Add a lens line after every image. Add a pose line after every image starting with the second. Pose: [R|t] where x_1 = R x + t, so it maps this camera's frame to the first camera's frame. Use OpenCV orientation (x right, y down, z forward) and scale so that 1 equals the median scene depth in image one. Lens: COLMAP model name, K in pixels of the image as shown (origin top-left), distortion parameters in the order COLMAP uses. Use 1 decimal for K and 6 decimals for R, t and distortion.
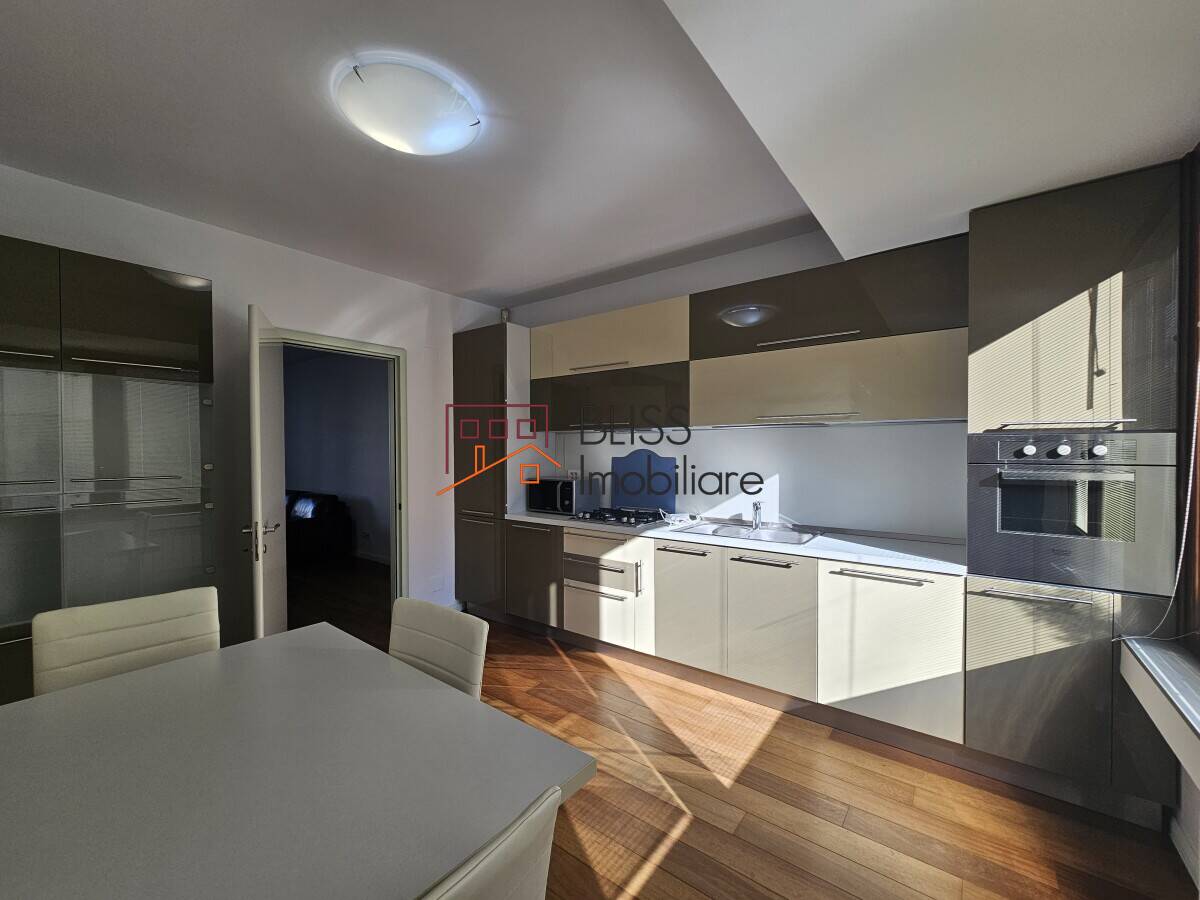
lens RADIAL K [[491.1, 0, 602.9], [0, 491.1, 456.4], [0, 0, 1]] dist [-0.001160, 0.000315]
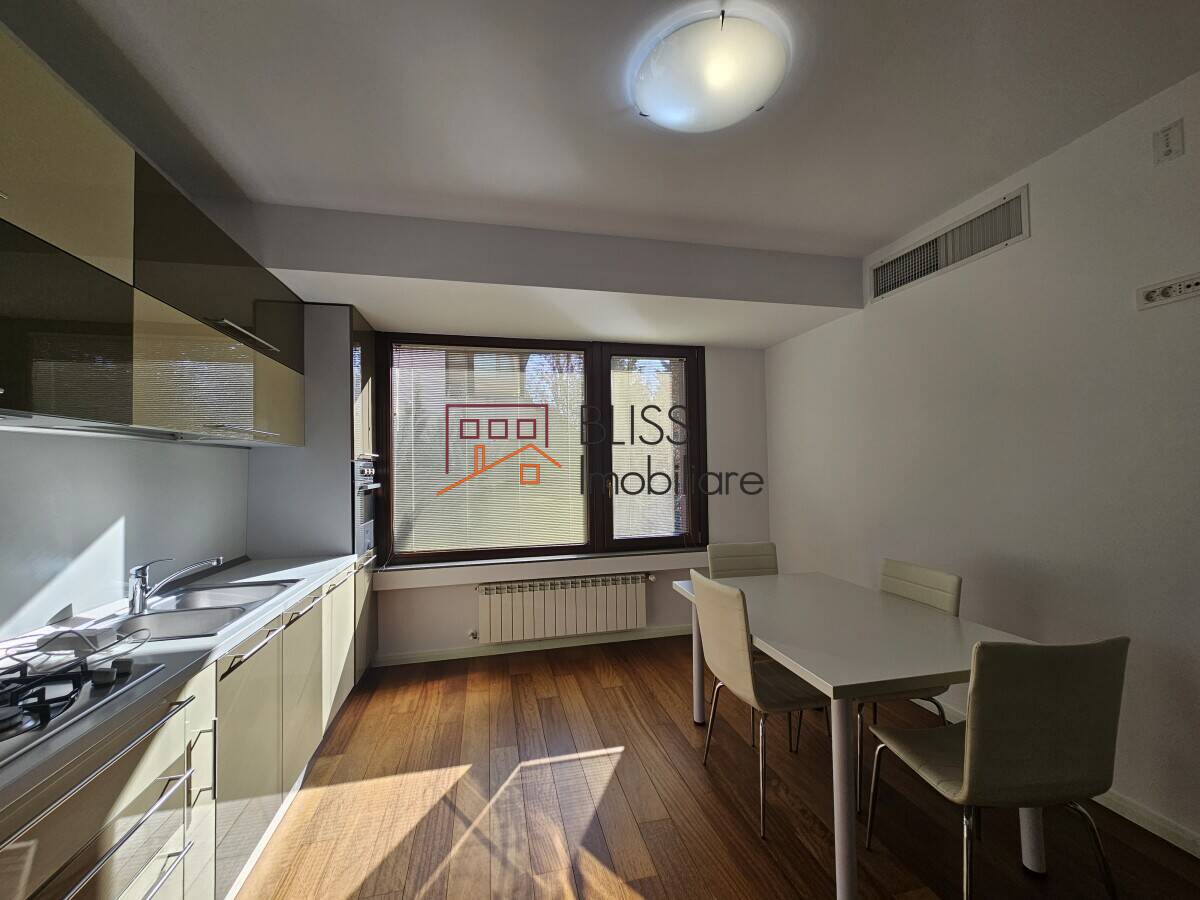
lens RADIAL K [[491.1, 0, 603.1], [0, 491.1, 455.3], [0, 0, 1]] dist [-0.001160, 0.000315]
pose [[-0.771298, 0.029721, 0.635780, -0.477333], [0.027142, 0.999536, -0.013798, -0.013574], [-0.635895, 0.006614, -0.771747, 1.100222]]
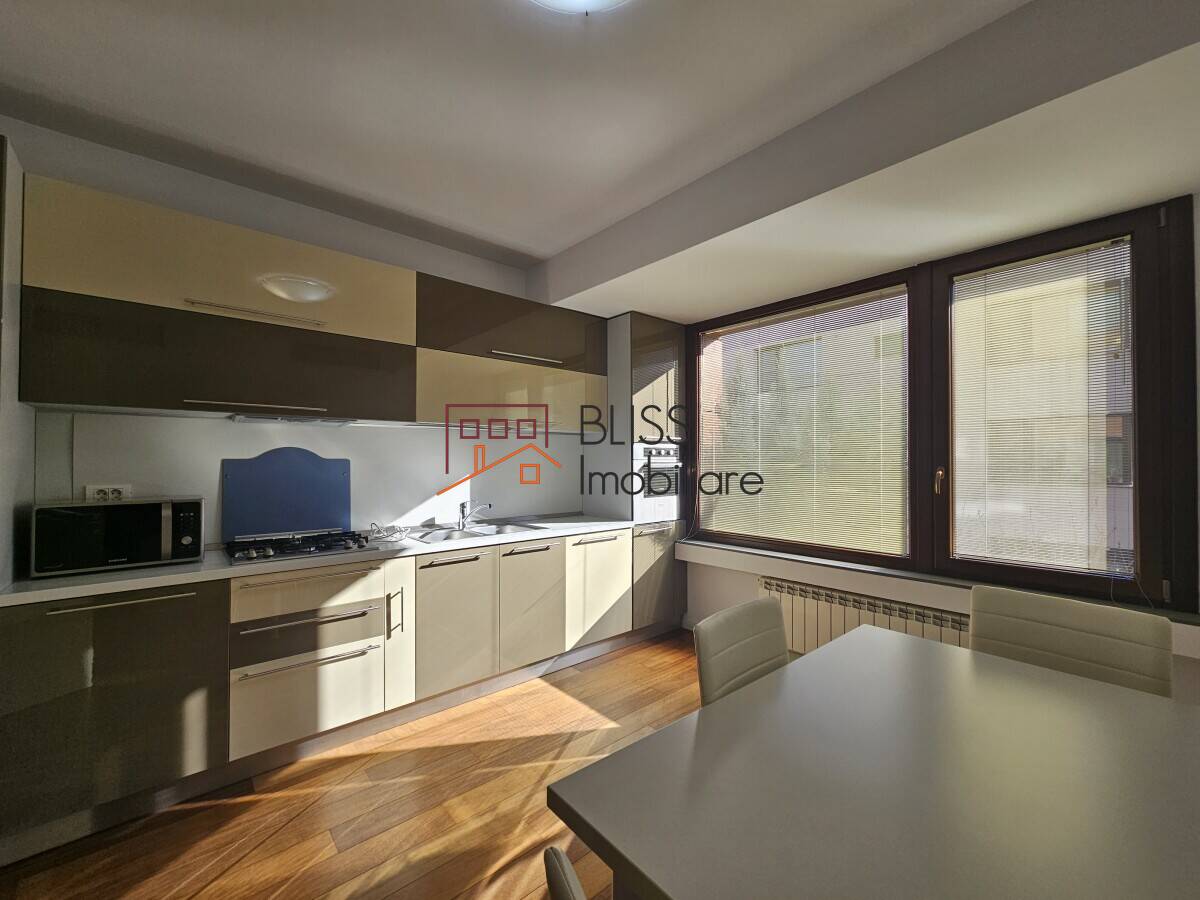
lens RADIAL K [[491.1, 0, 606.2], [0, 491.1, 455.8], [0, 0, 1]] dist [-0.001160, 0.000315]
pose [[0.192377, 0.013707, 0.981225, -0.620175], [0.014087, 0.999761, -0.016728, 0.018777], [-0.981220, 0.017040, 0.192138, 0.516709]]
